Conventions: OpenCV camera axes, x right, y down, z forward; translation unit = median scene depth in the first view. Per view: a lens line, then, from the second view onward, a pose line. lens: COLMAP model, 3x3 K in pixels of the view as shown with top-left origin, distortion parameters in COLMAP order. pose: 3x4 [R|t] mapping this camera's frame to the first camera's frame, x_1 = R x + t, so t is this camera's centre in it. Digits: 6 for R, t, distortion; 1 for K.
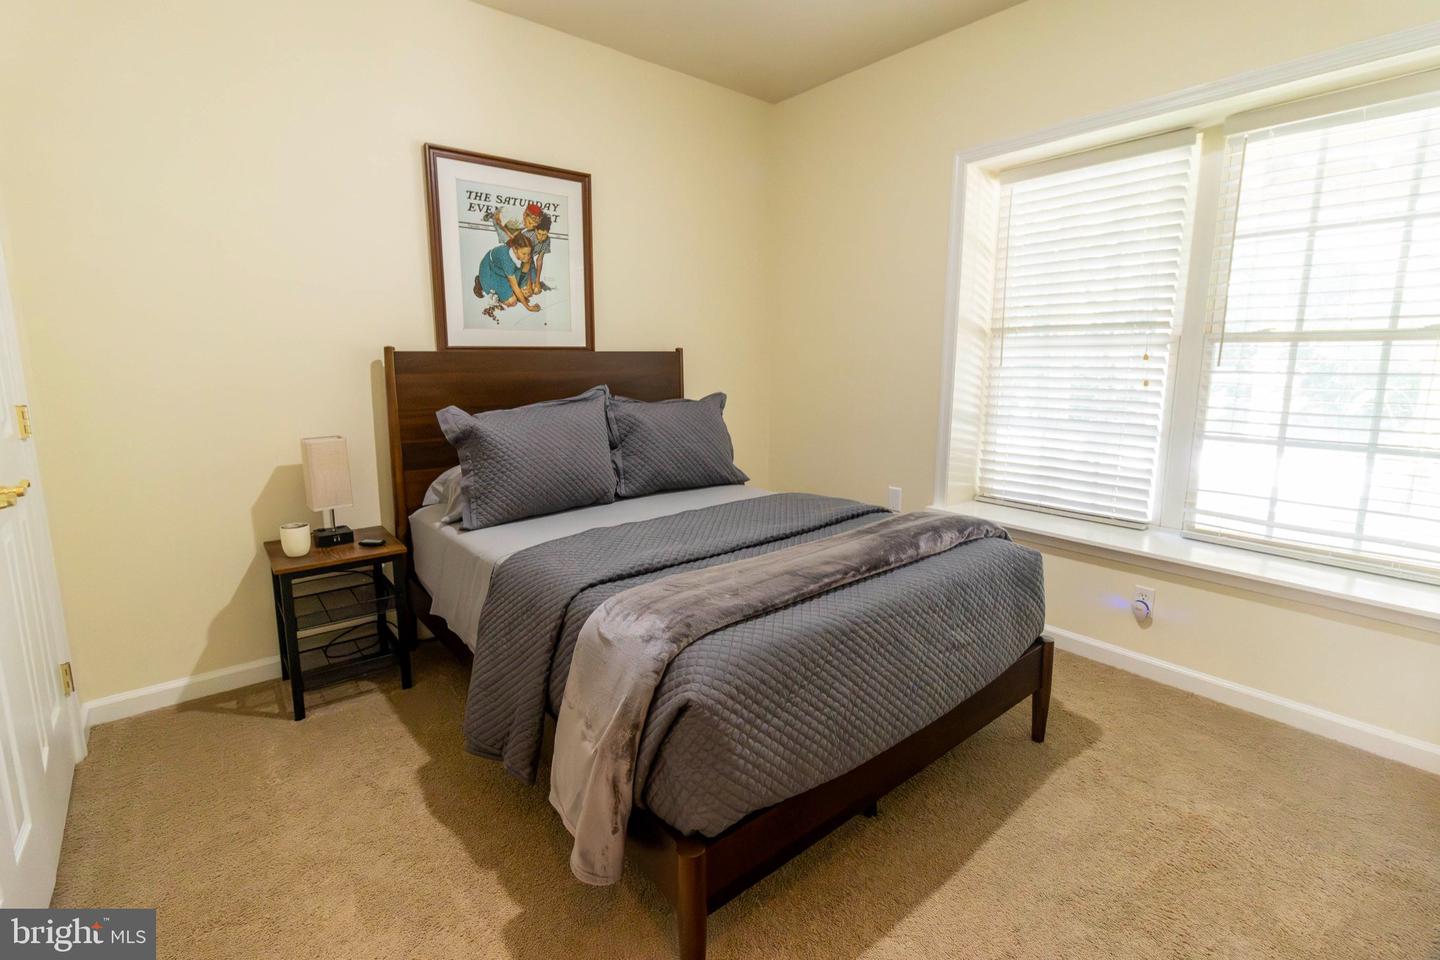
lens RADIAL K [[659.9, 0, 719.1], [0, 659.9, 472.7], [0, 0, 1]] dist [0.000186, -0.000413]
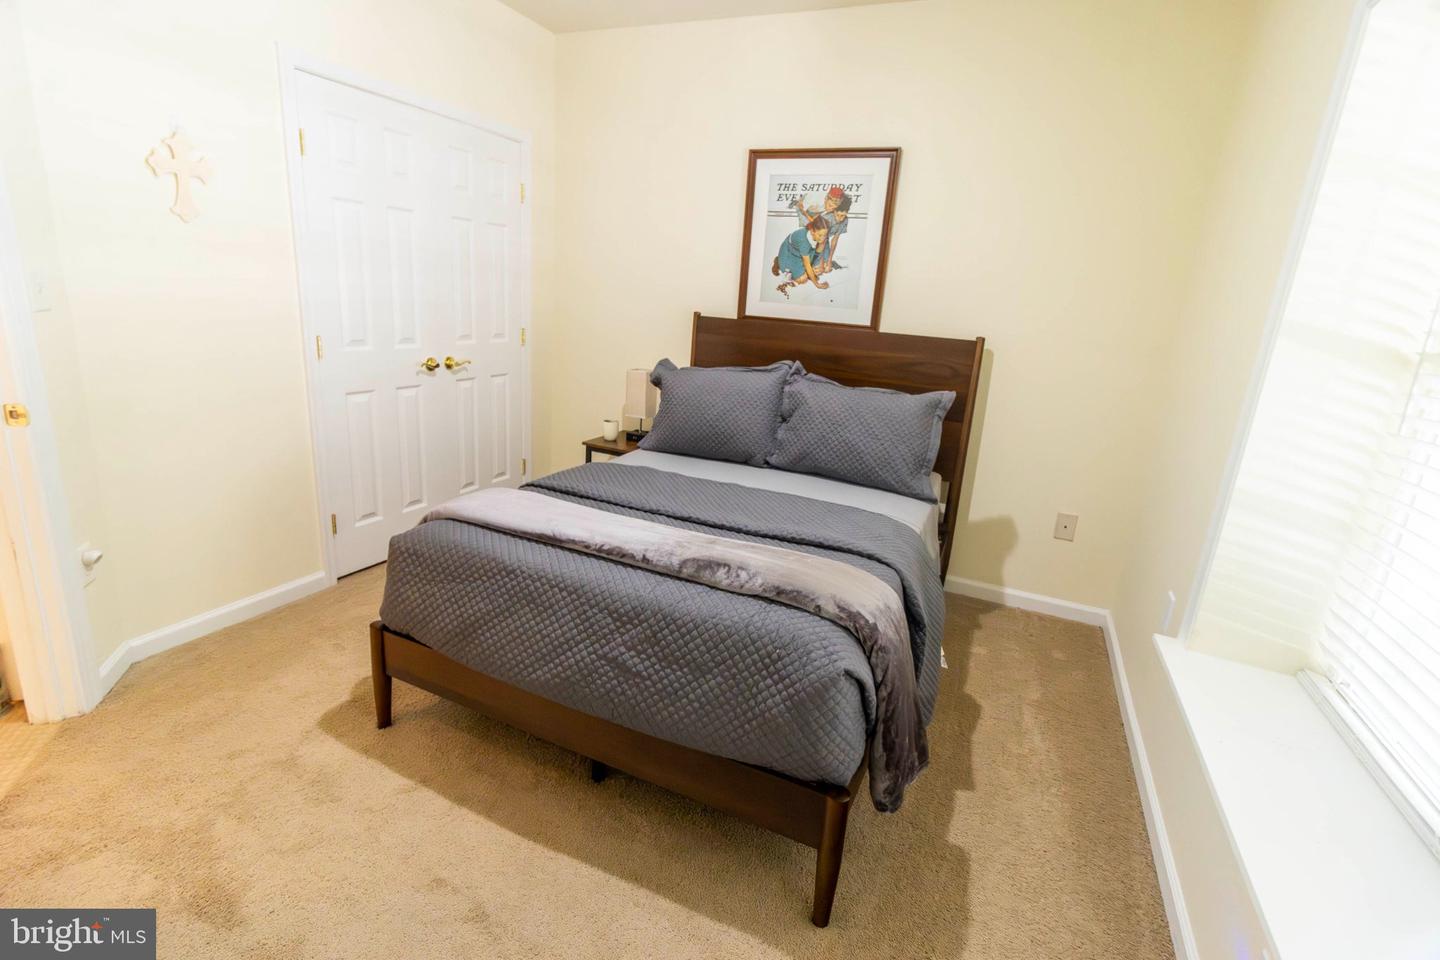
lens RADIAL K [[659.9, 0, 720.4], [0, 659.9, 478.4], [0, 0, 1]] dist [0.000186, -0.000413]
pose [[0.429782, 0.276812, -0.859455, 0.686233], [-0.231405, 0.953826, 0.191490, -0.119656], [0.872777, 0.116583, 0.473993, 0.387662]]
